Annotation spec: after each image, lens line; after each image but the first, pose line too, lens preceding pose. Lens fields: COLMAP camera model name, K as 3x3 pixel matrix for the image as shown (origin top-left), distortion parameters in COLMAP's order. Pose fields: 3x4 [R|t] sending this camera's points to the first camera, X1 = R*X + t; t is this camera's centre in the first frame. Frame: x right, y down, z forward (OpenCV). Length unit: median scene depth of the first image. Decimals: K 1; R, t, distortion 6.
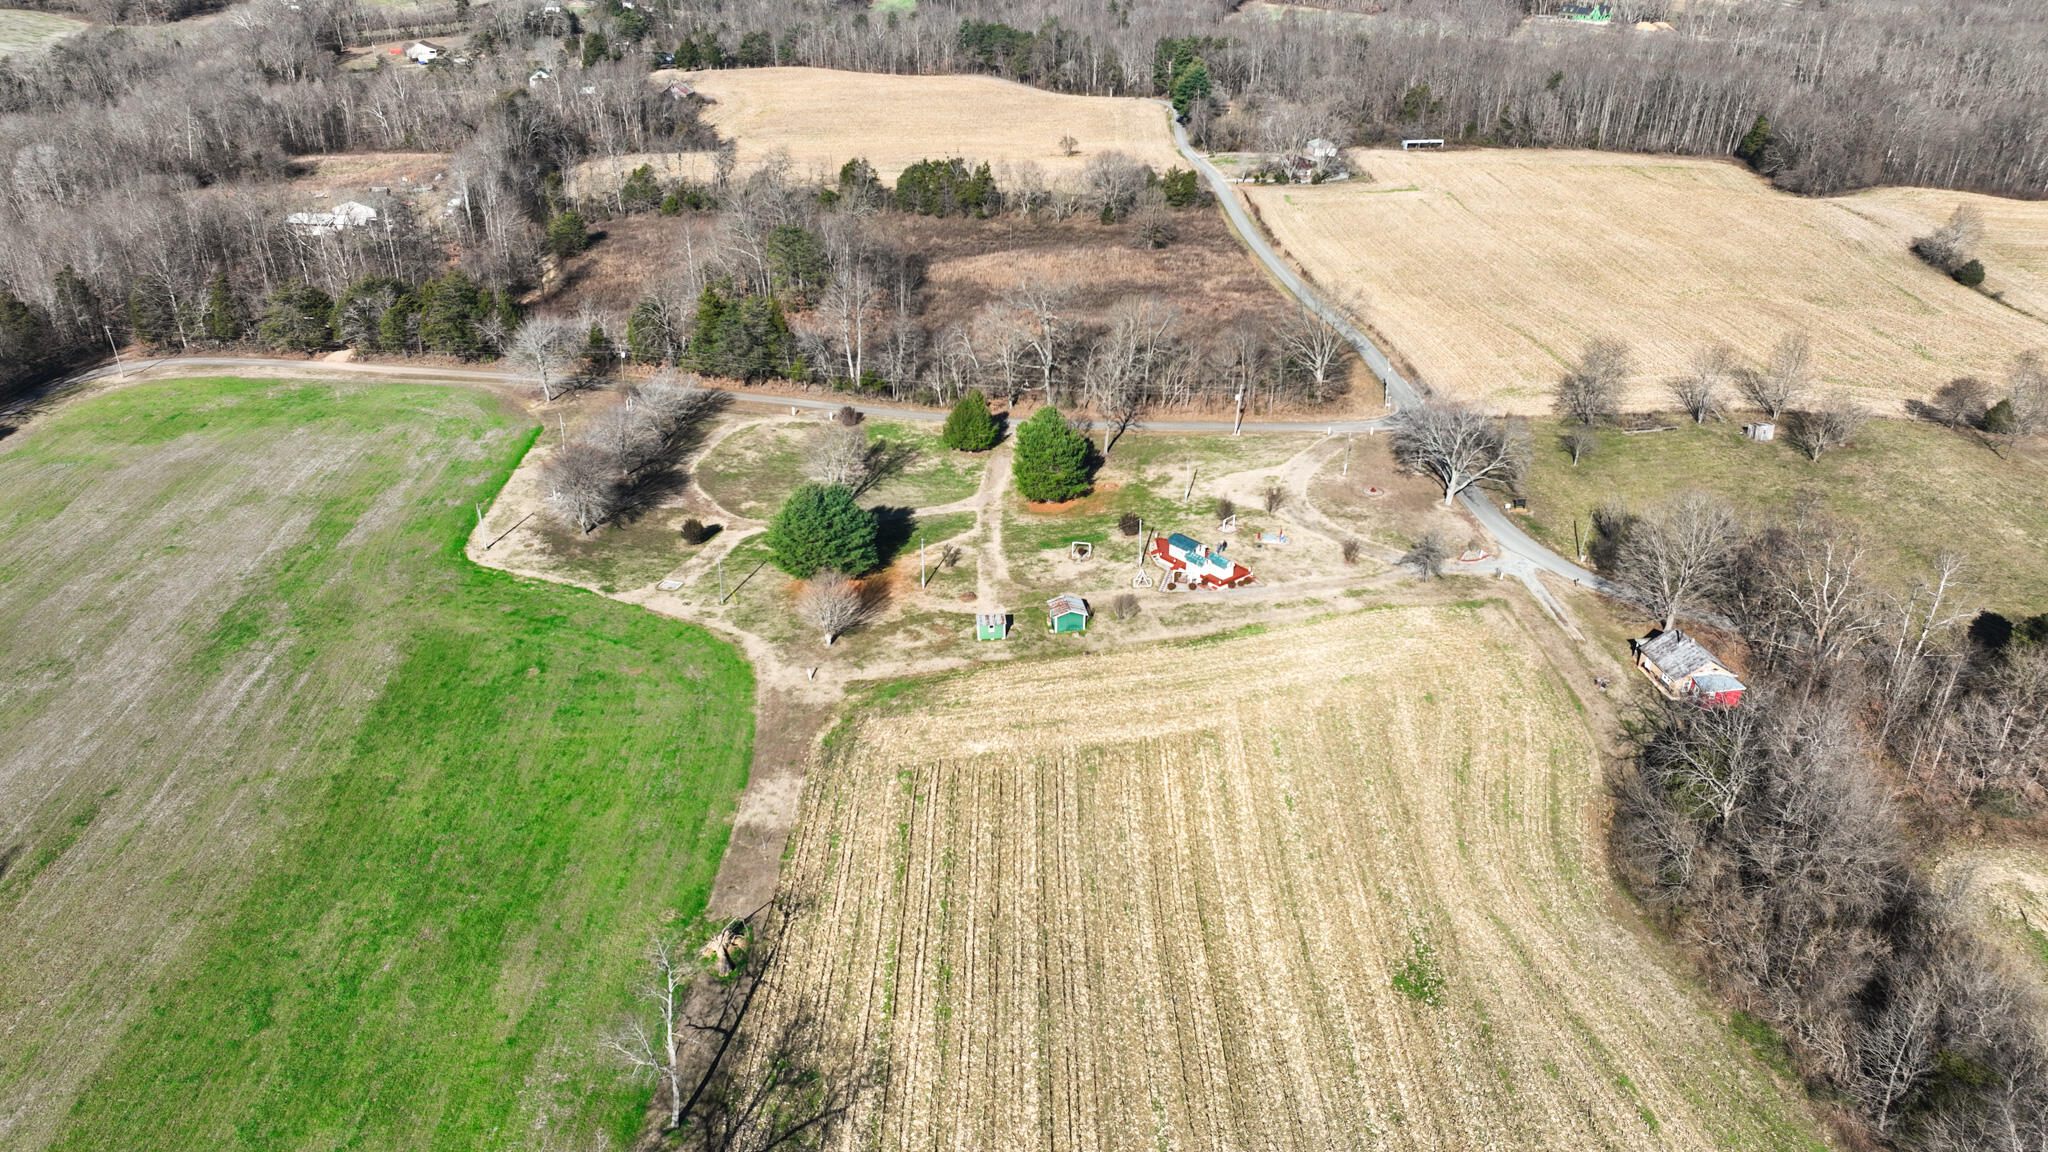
lens RADIAL K [[1427.0, 0, 1030.7], [0, 1427.0, 578.3], [0, 0, 1]] dist [0.004291, 0.007709]
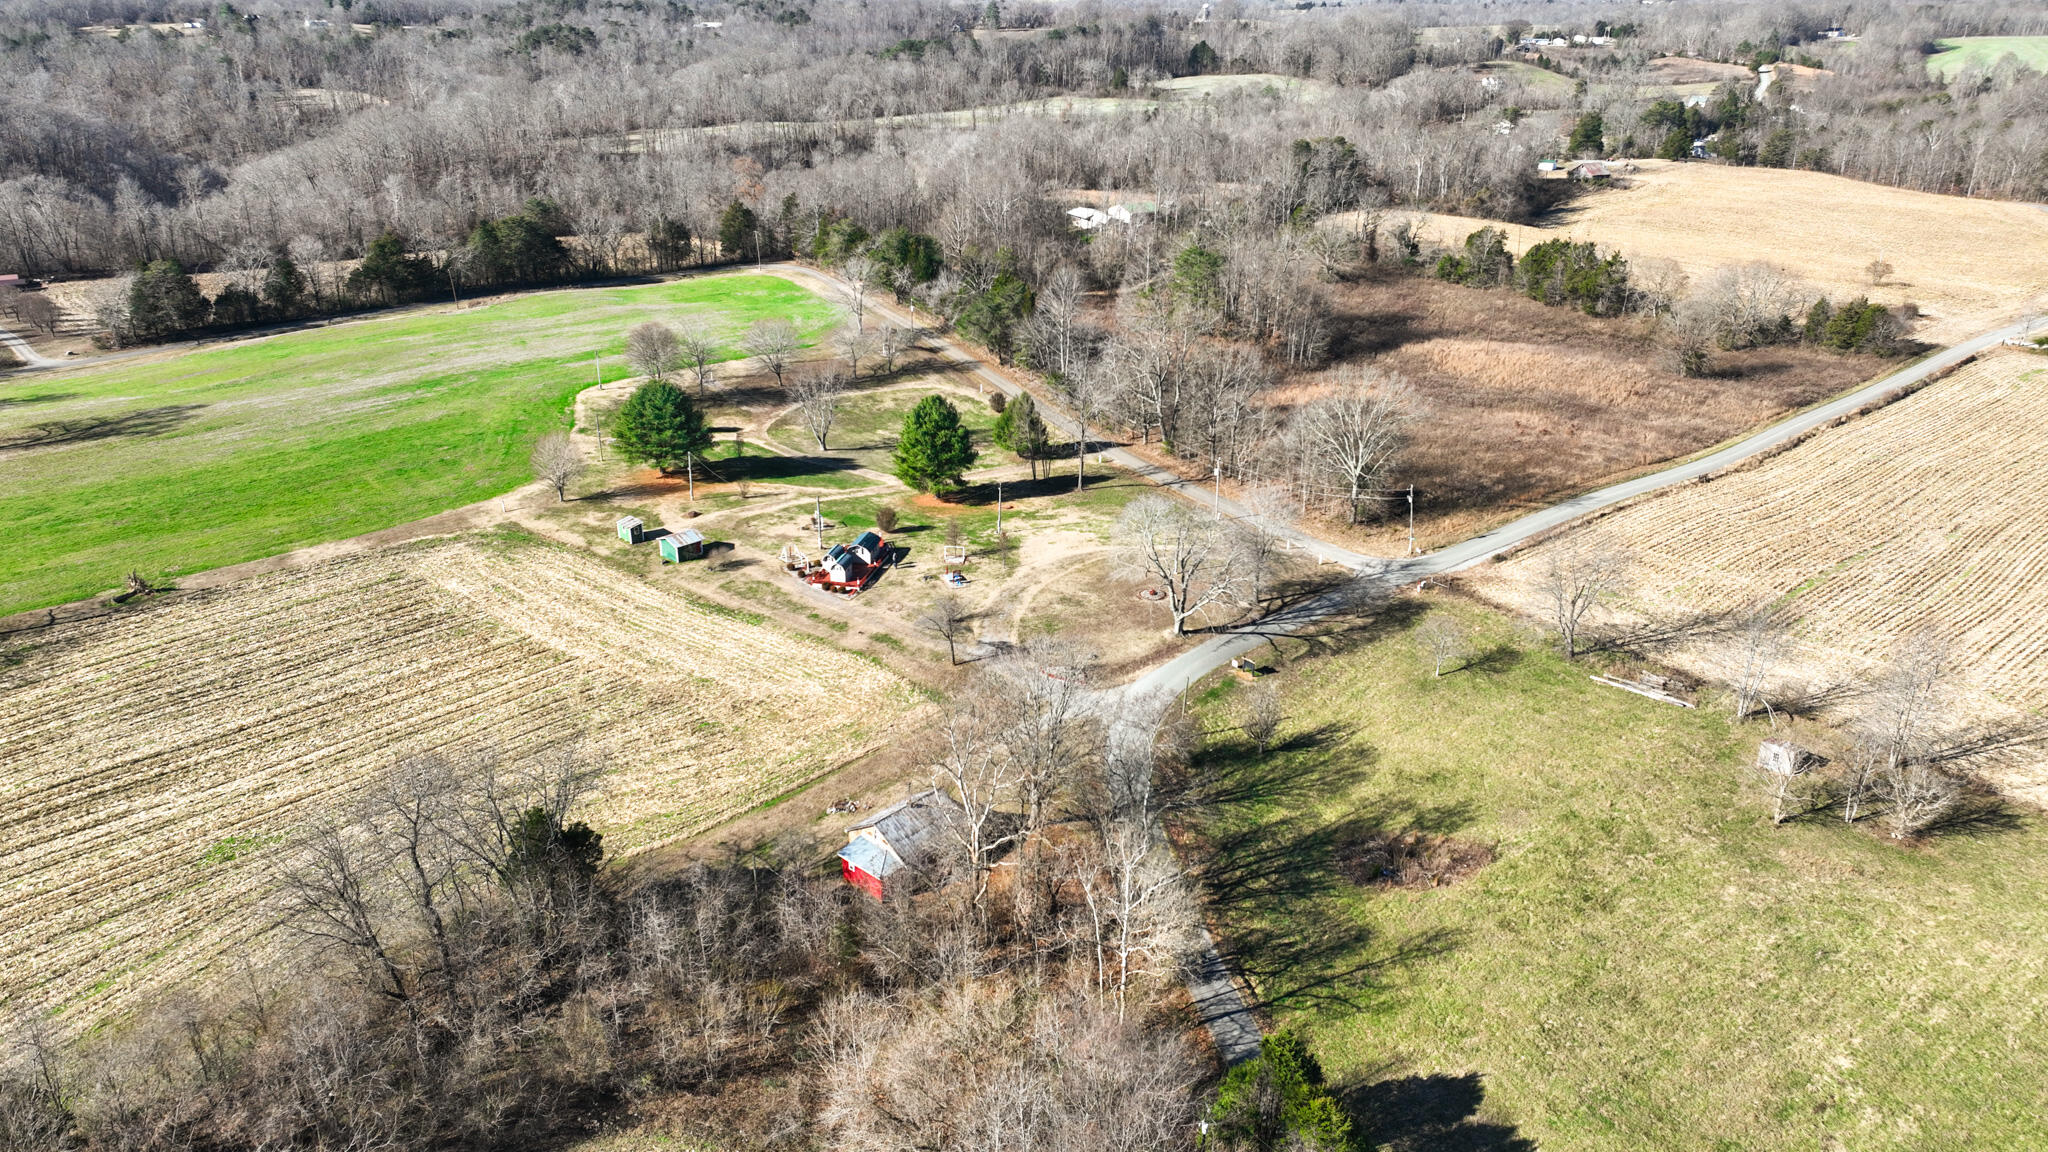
lens RADIAL K [[1432.7, 0, 1029.5], [0, 1432.7, 571.4], [0, 0, 1]] dist [0.000750, 0.015754]
pose [[0.598608, 0.313632, -0.737091, 0.852619], [-0.370527, 0.924220, 0.092341, -0.131619], [0.710196, 0.217836, 0.669455, 0.449469]]
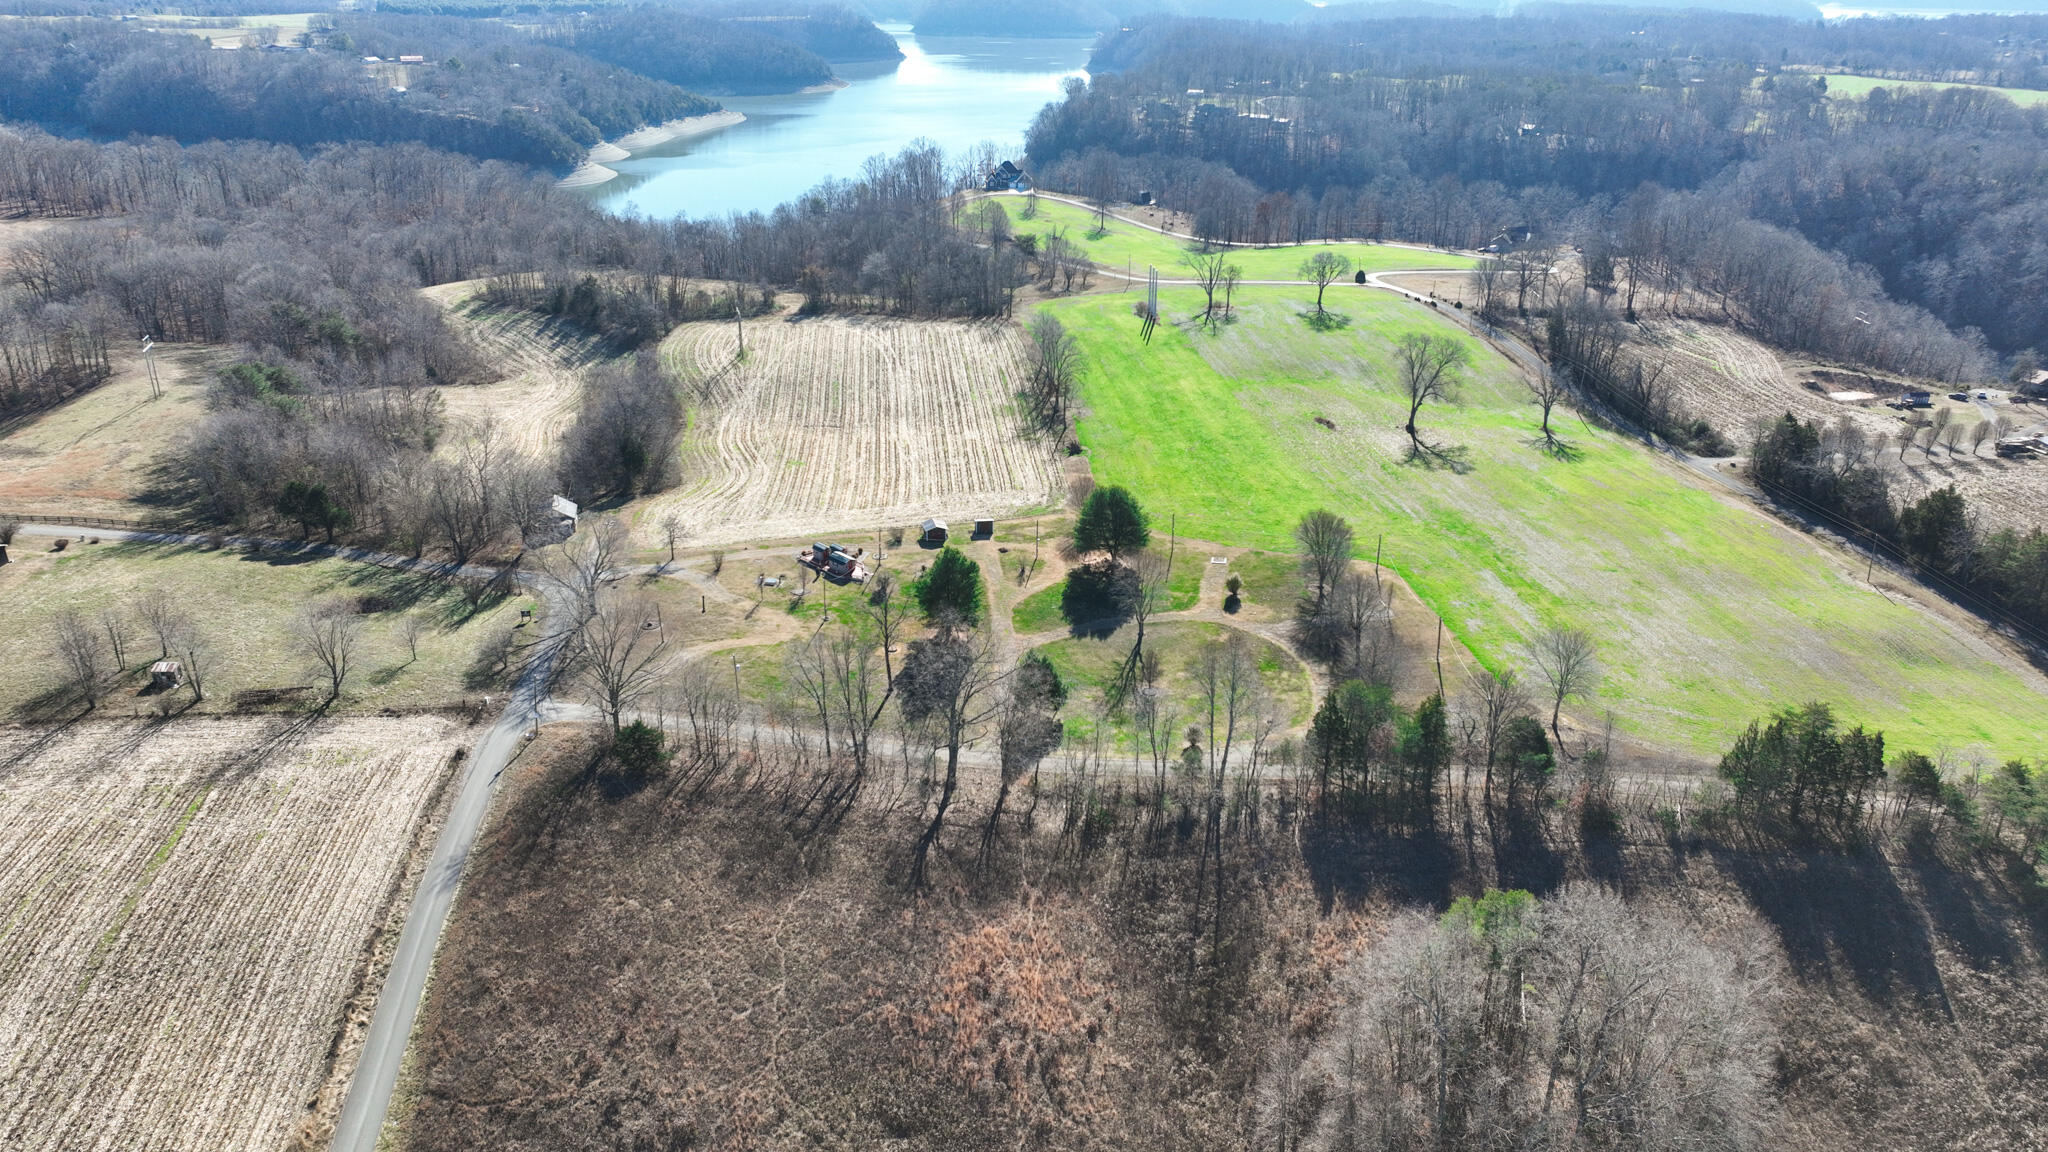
lens RADIAL K [[1432.7, 0, 1029.5], [0, 1432.7, 571.4], [0, 0, 1]] dist [0.000750, 0.015754]
pose [[-0.996368, 0.016136, -0.083609, 0.047461], [-0.054416, 0.634577, 0.770942, -1.025137], [0.065496, 0.772691, -0.631394, 1.822263]]
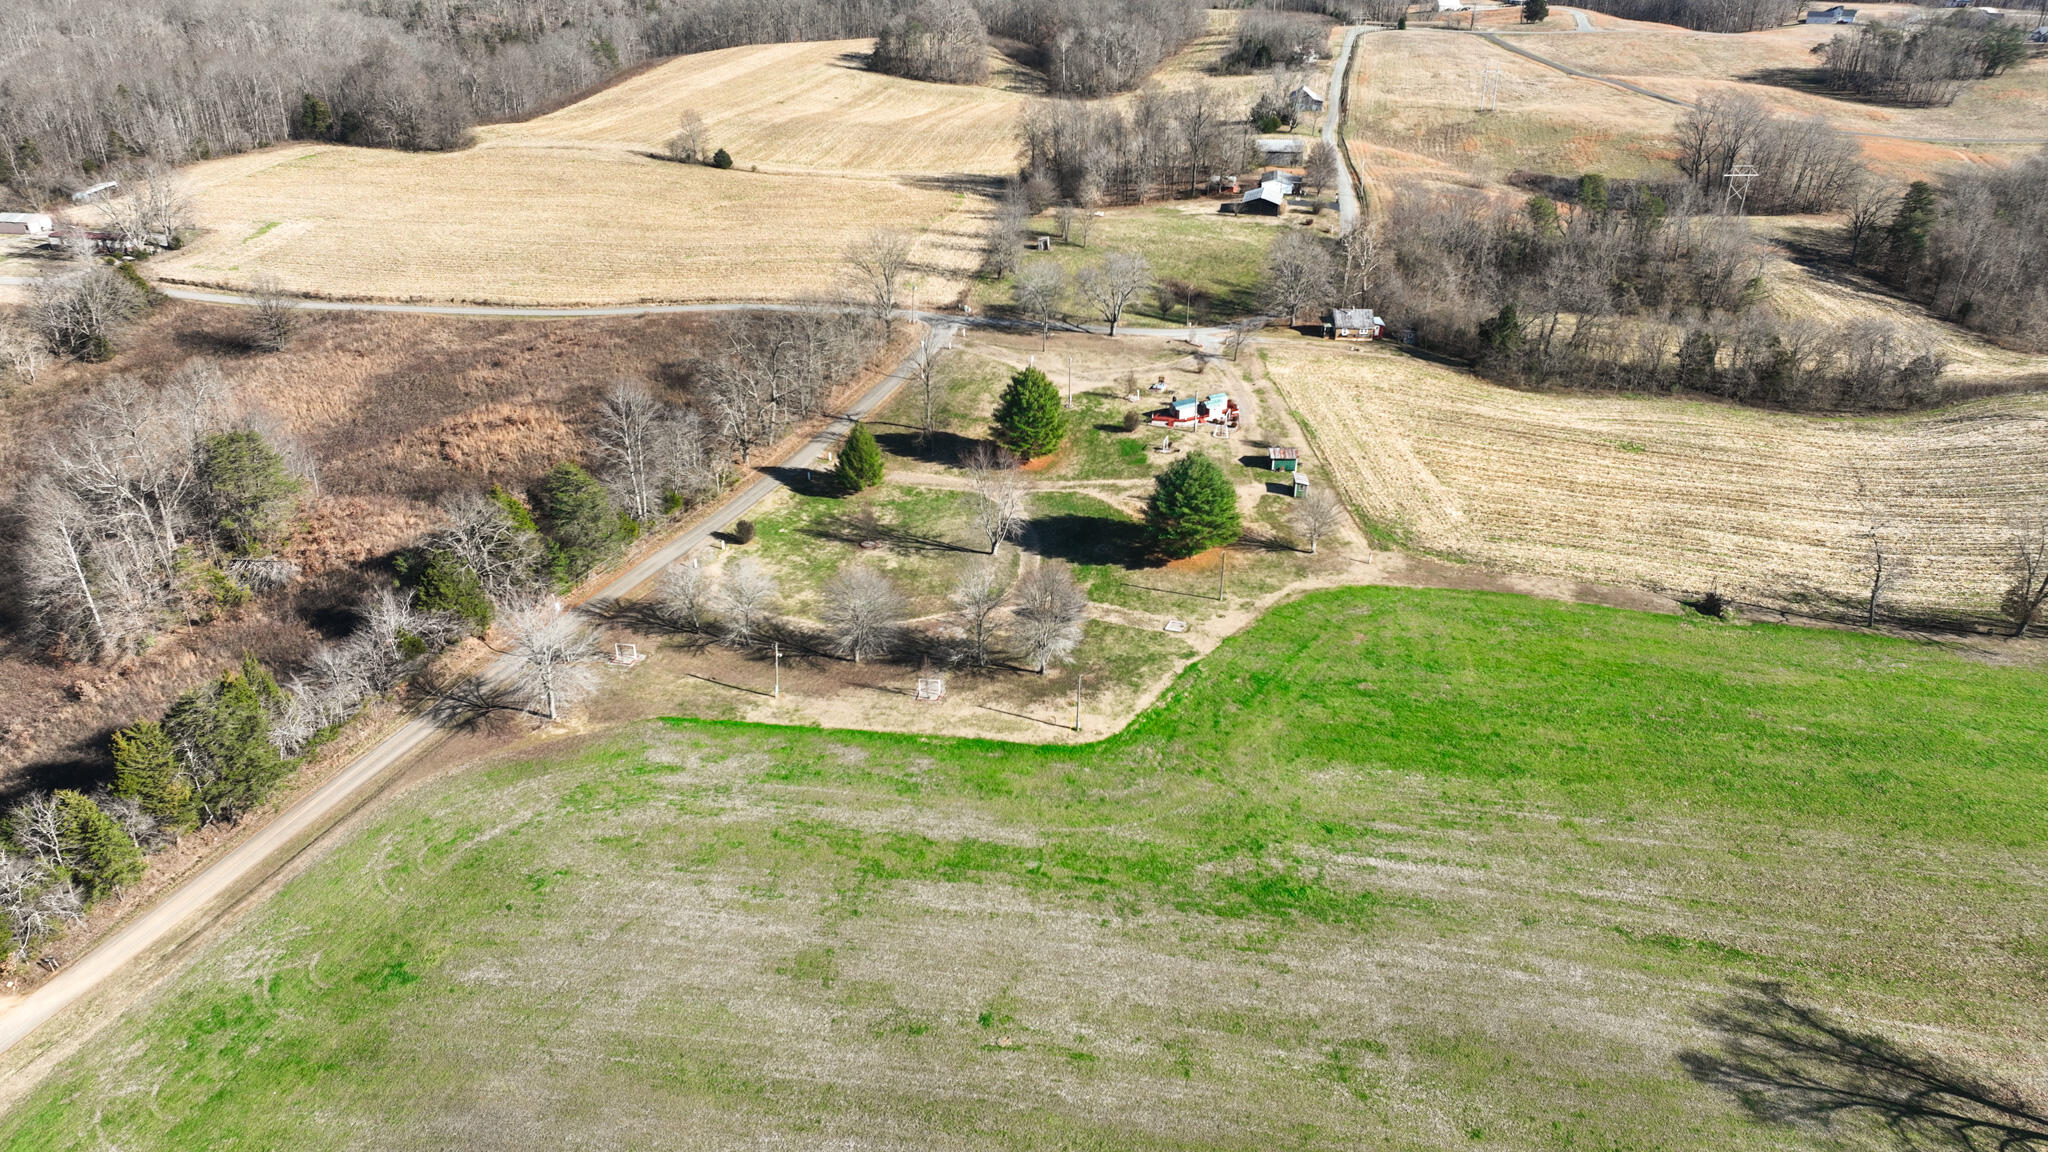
lens RADIAL K [[1432.7, 0, 1029.5], [0, 1432.7, 571.4], [0, 0, 1]] dist [0.000750, 0.015754]
pose [[0.181042, -0.455985, 0.871379, -1.053734], [0.446811, 0.827437, 0.340159, -0.382730], [-0.876118, 0.327759, 0.353540, 0.711652]]
